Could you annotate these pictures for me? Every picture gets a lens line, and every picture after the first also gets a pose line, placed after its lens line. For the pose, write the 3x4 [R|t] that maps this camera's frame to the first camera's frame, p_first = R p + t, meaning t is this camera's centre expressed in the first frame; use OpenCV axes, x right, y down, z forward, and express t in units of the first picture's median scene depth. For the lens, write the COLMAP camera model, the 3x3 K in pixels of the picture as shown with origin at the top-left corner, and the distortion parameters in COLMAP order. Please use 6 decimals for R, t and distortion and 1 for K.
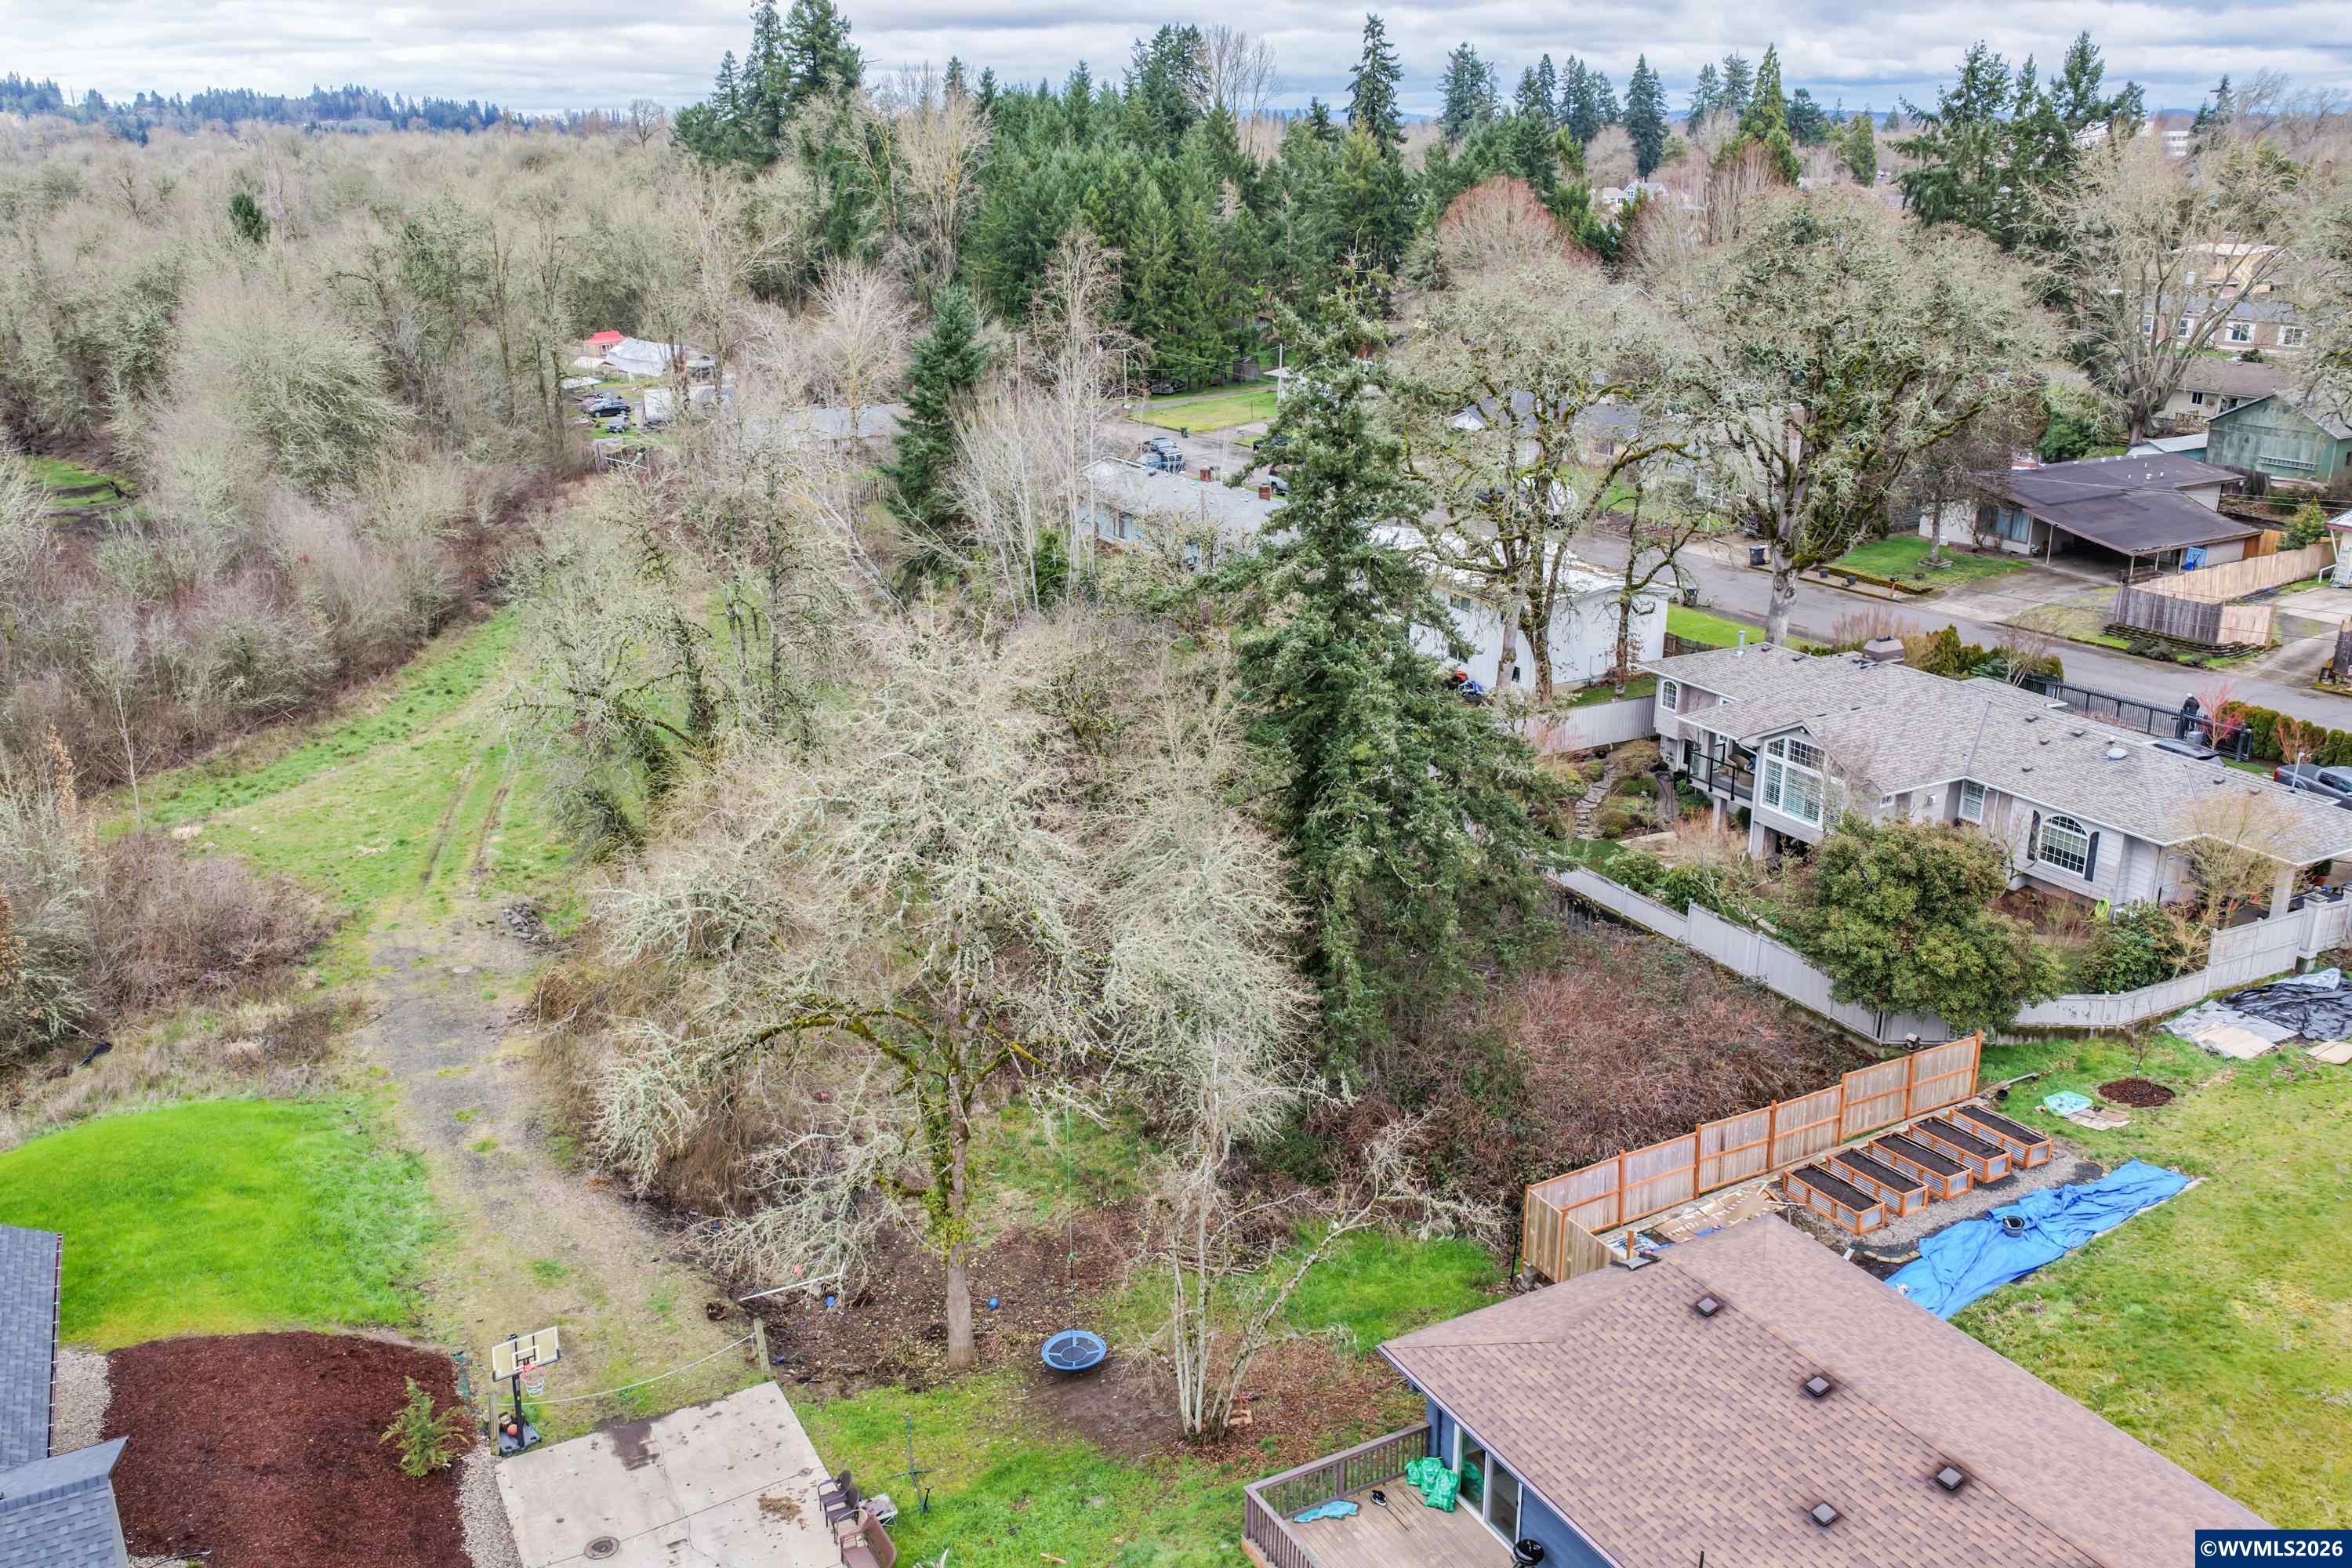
lens RADIAL K [[1951.3, 0, 1176.8], [0, 1951.3, 772.3], [0, 0, 1]] dist [-0.012516, 0.033832]
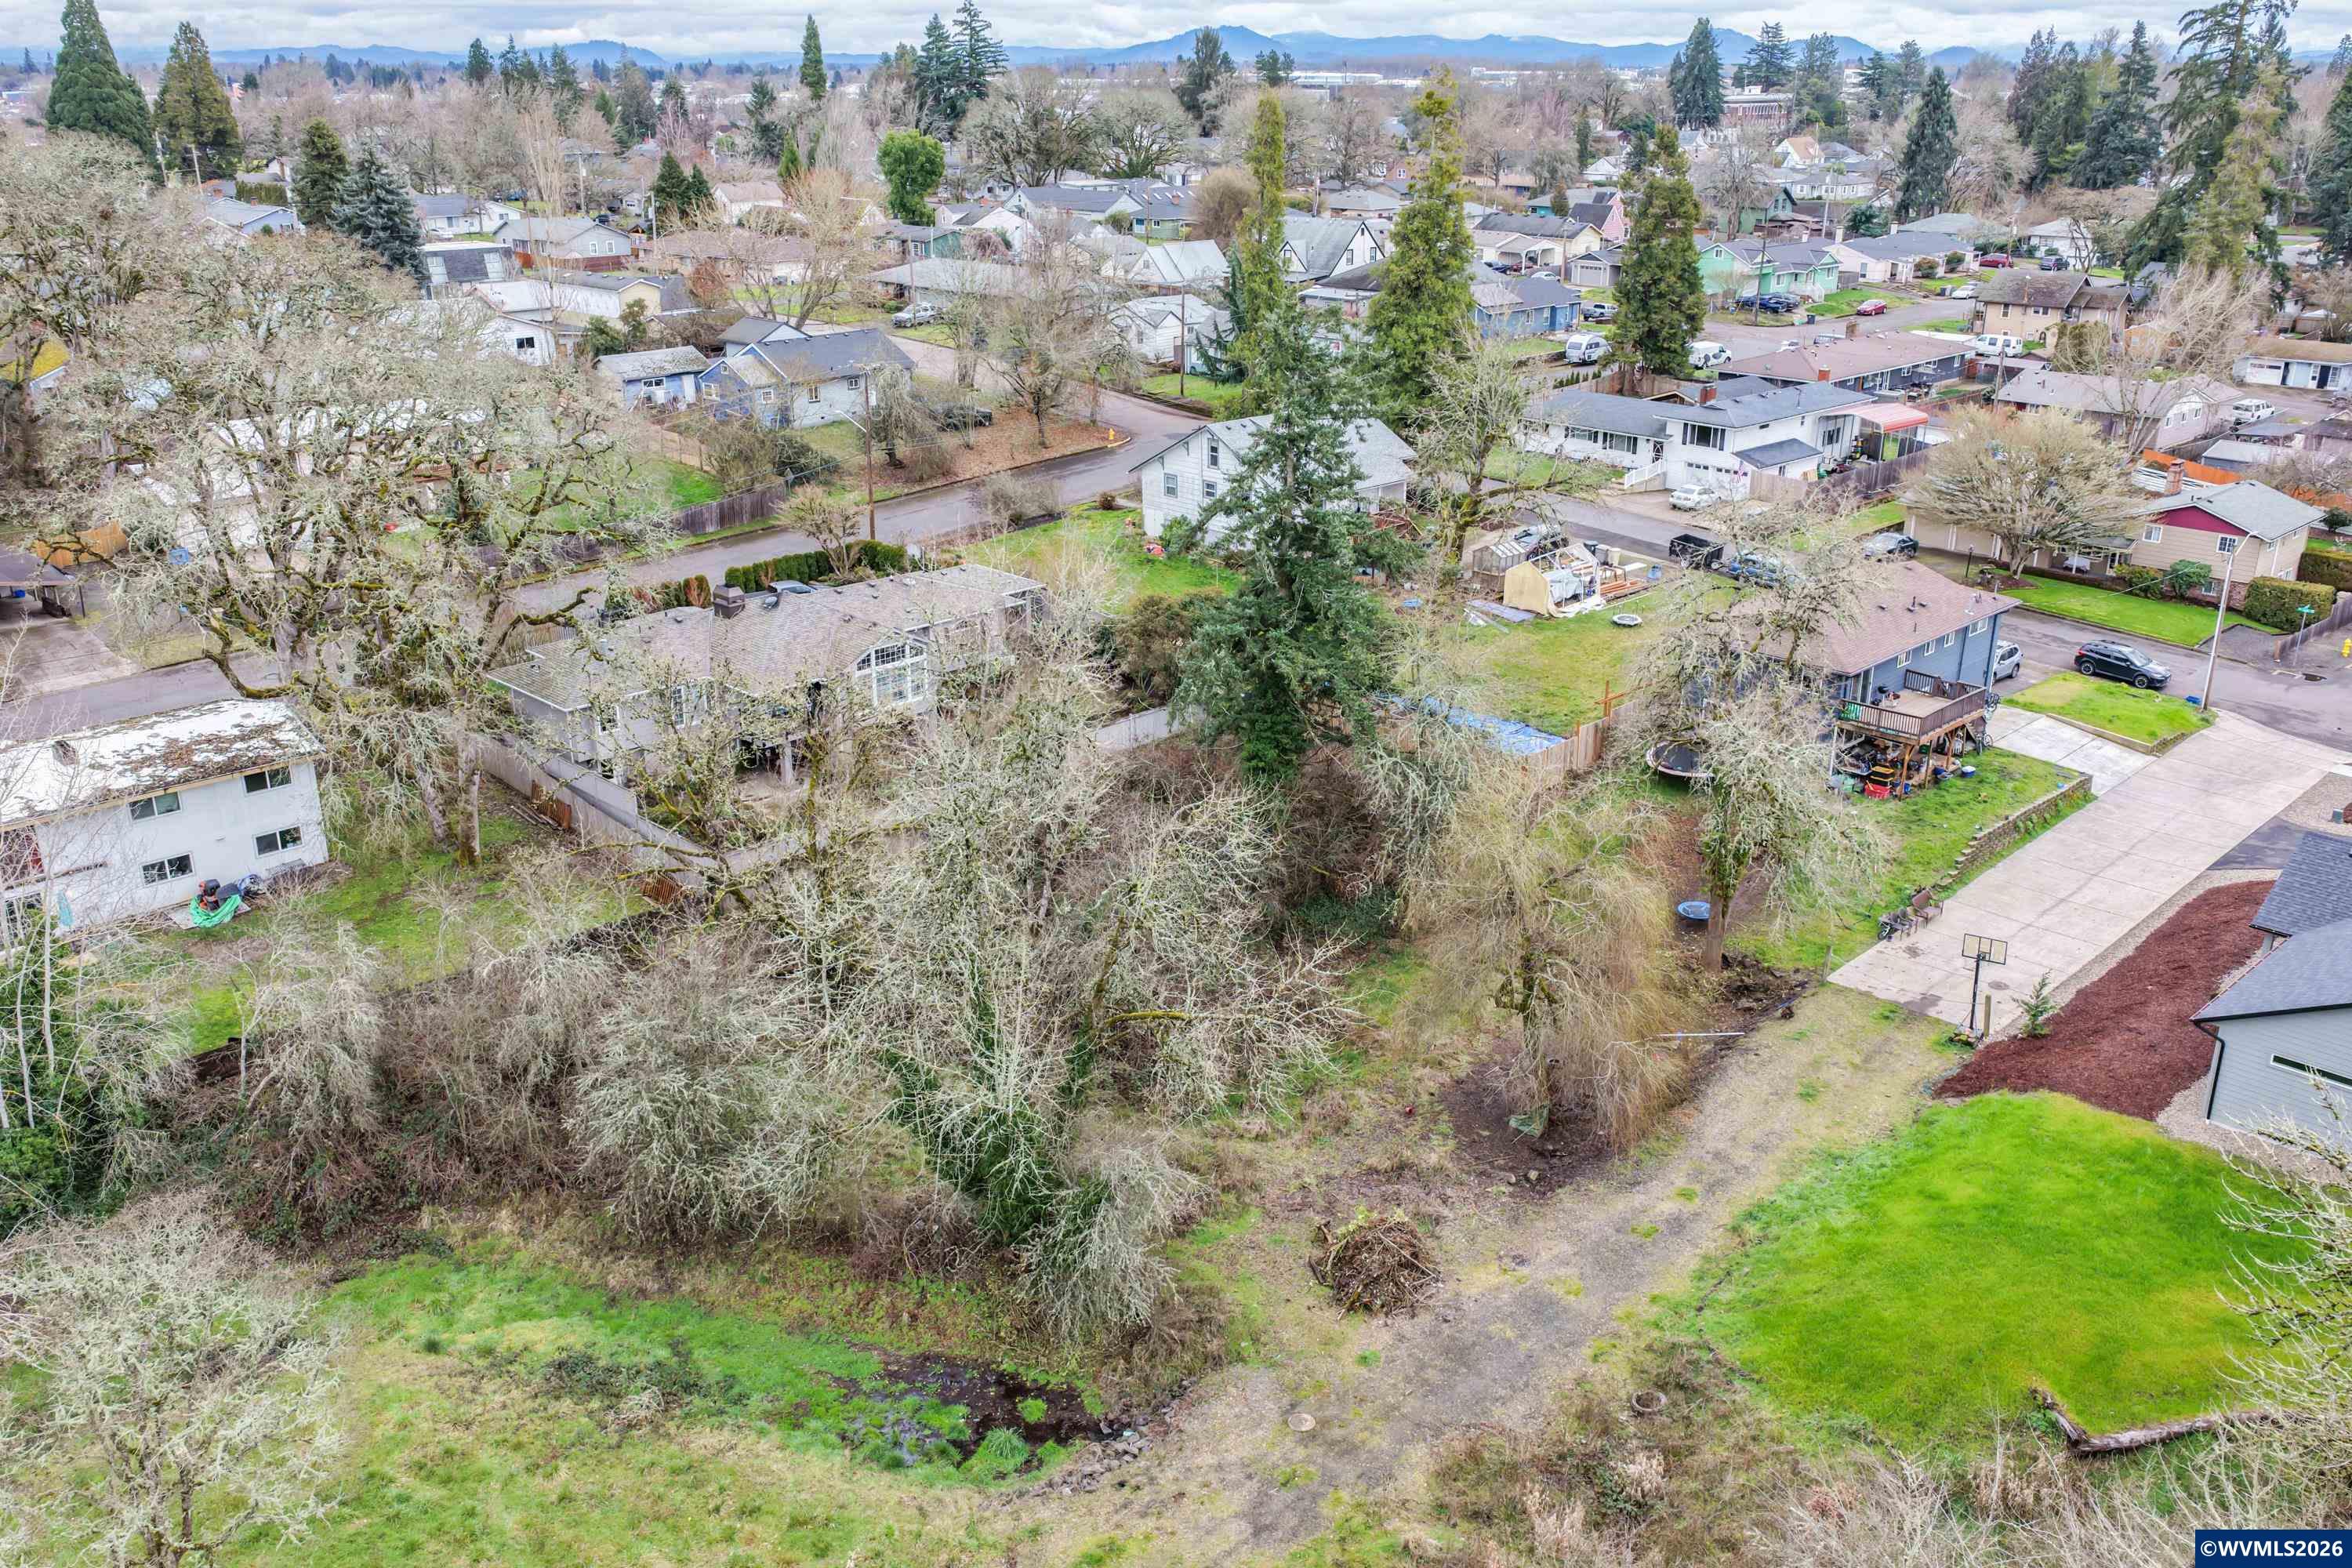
lens RADIAL K [[1951.3, 0, 1173.7], [0, 1951.3, 781.2], [0, 0, 1]] dist [-0.012516, 0.033832]
pose [[-0.284309, -0.323624, 0.902461, -1.057724], [0.300017, 0.863998, 0.404348, -0.461943], [-0.910581, 0.385714, -0.148550, 1.220022]]
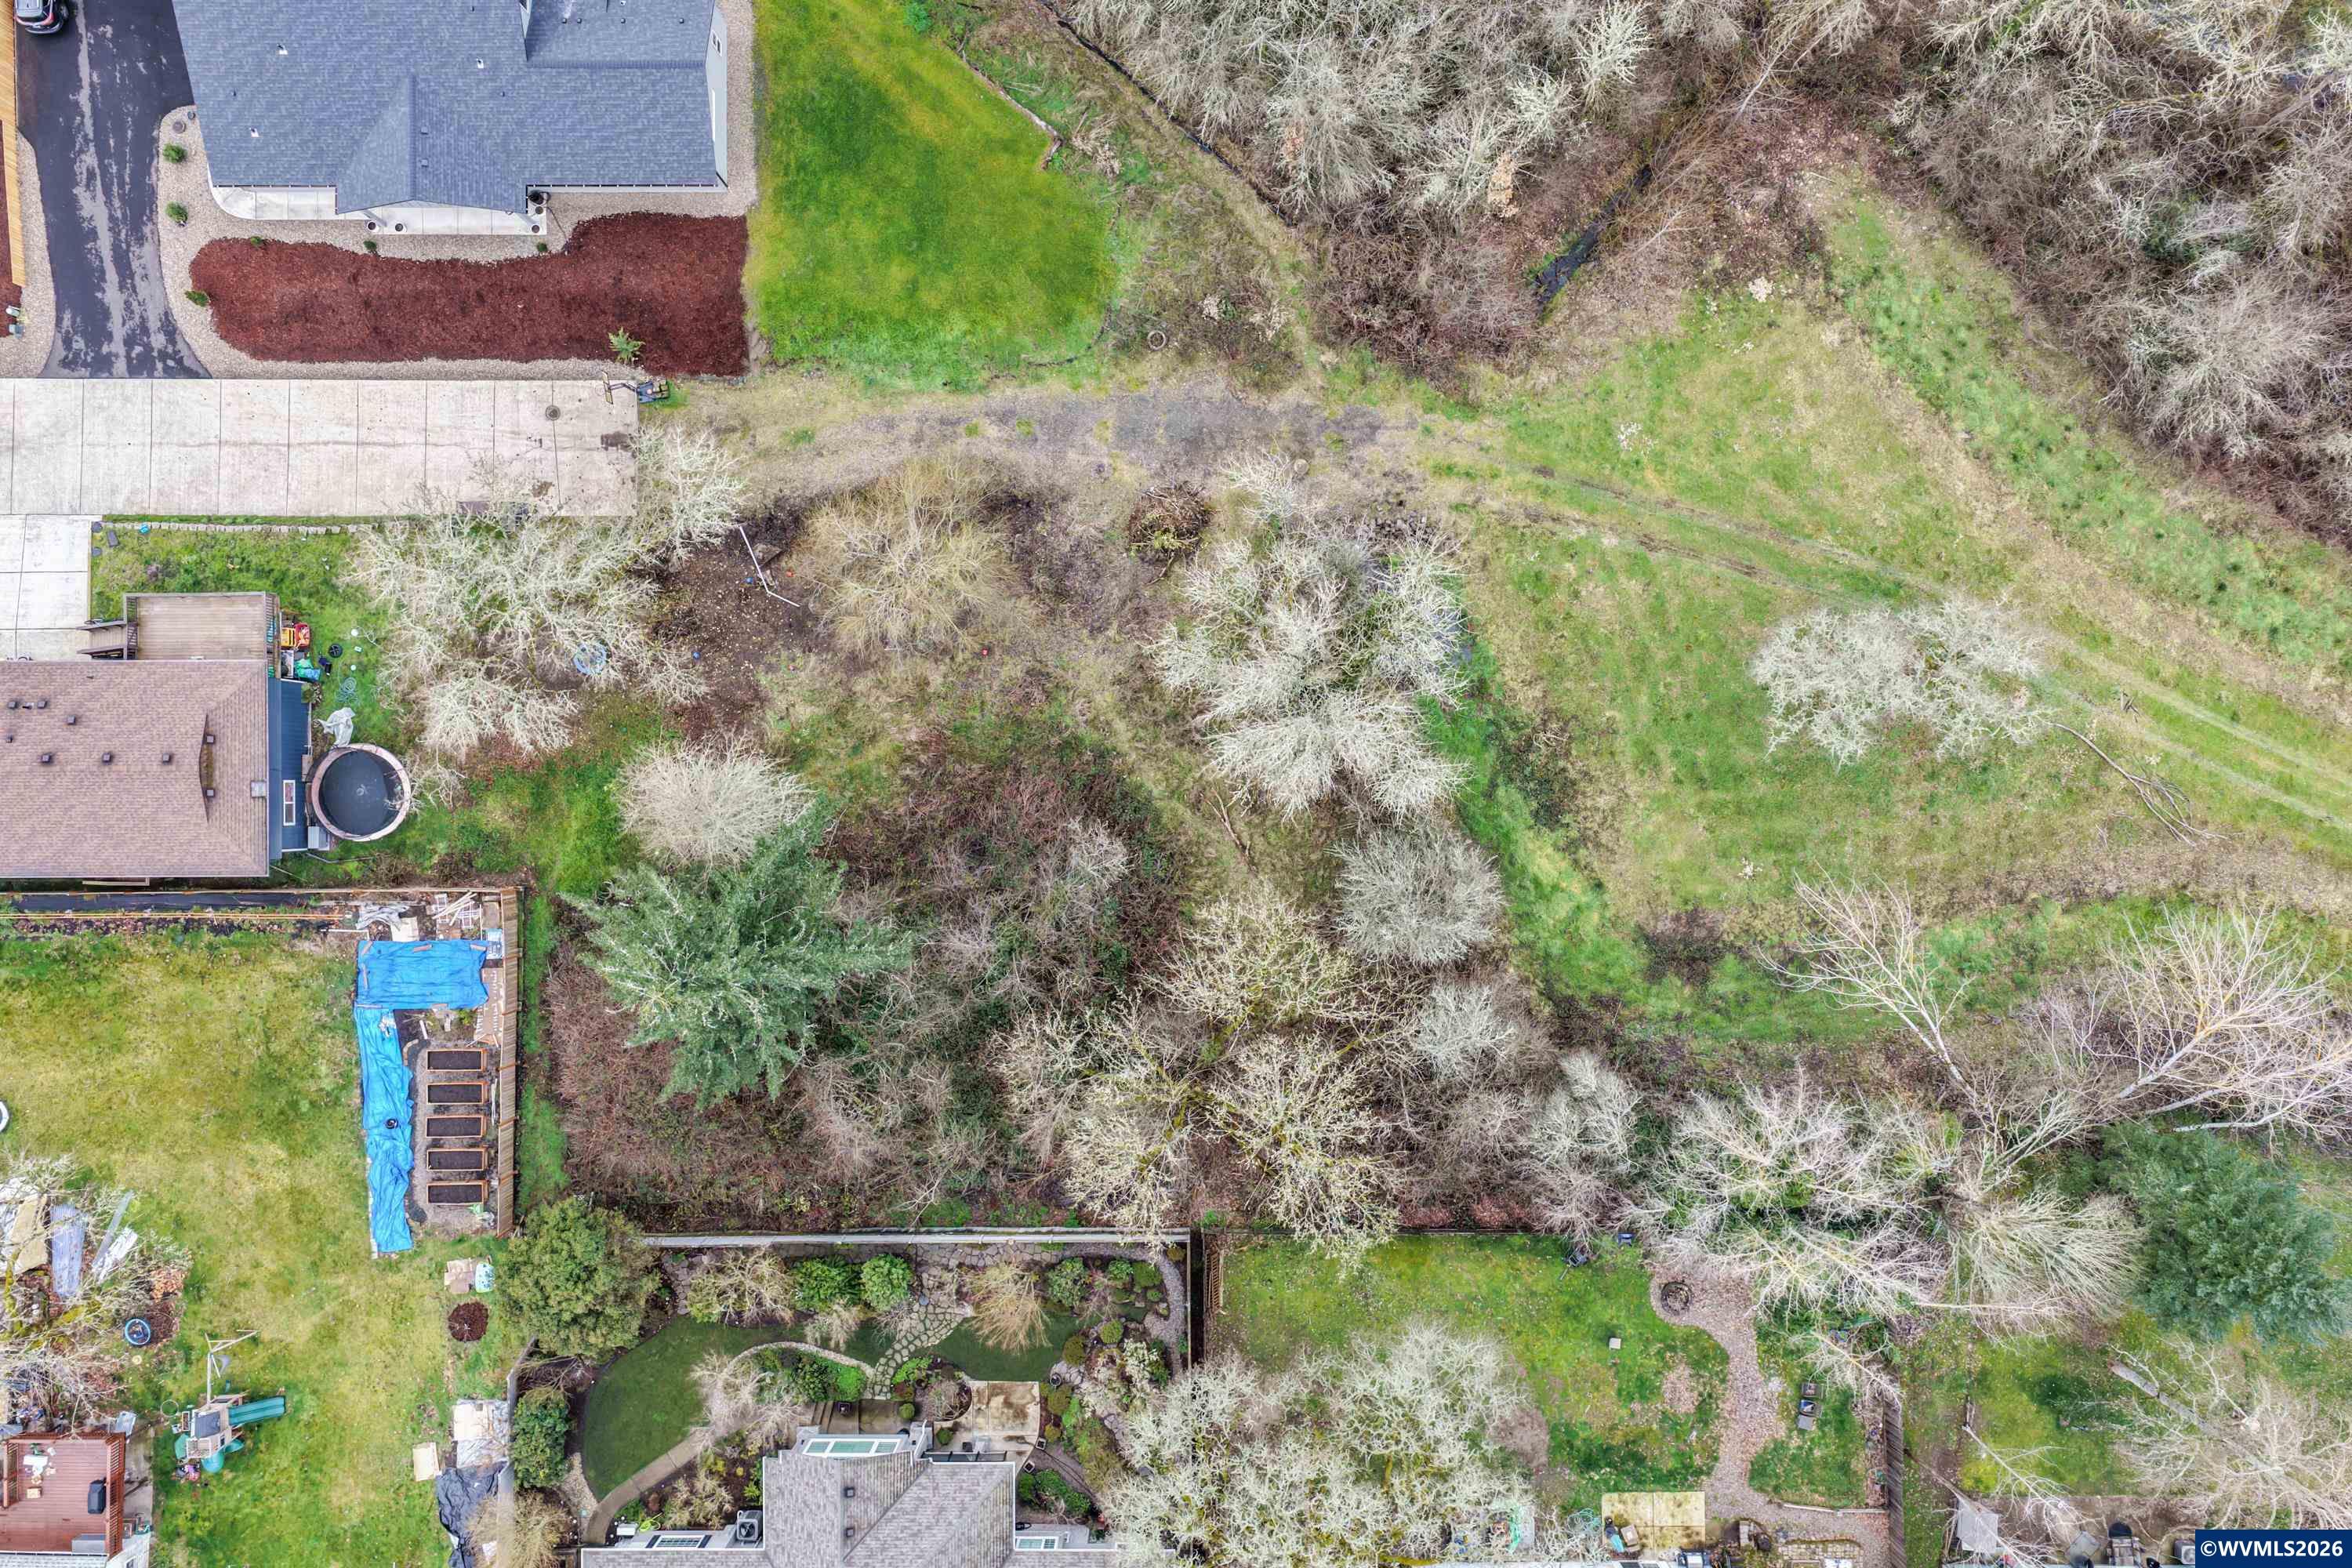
lens RADIAL K [[1951.3, 0, 1171.6], [0, 1951.3, 783.9], [0, 0, 1]] dist [-0.012516, 0.033832]
pose [[-0.464036, 0.885773, 0.008746, -0.172588], [-0.263400, -0.147403, 0.953359, -1.325930], [0.845749, 0.440089, 0.301713, 0.723401]]
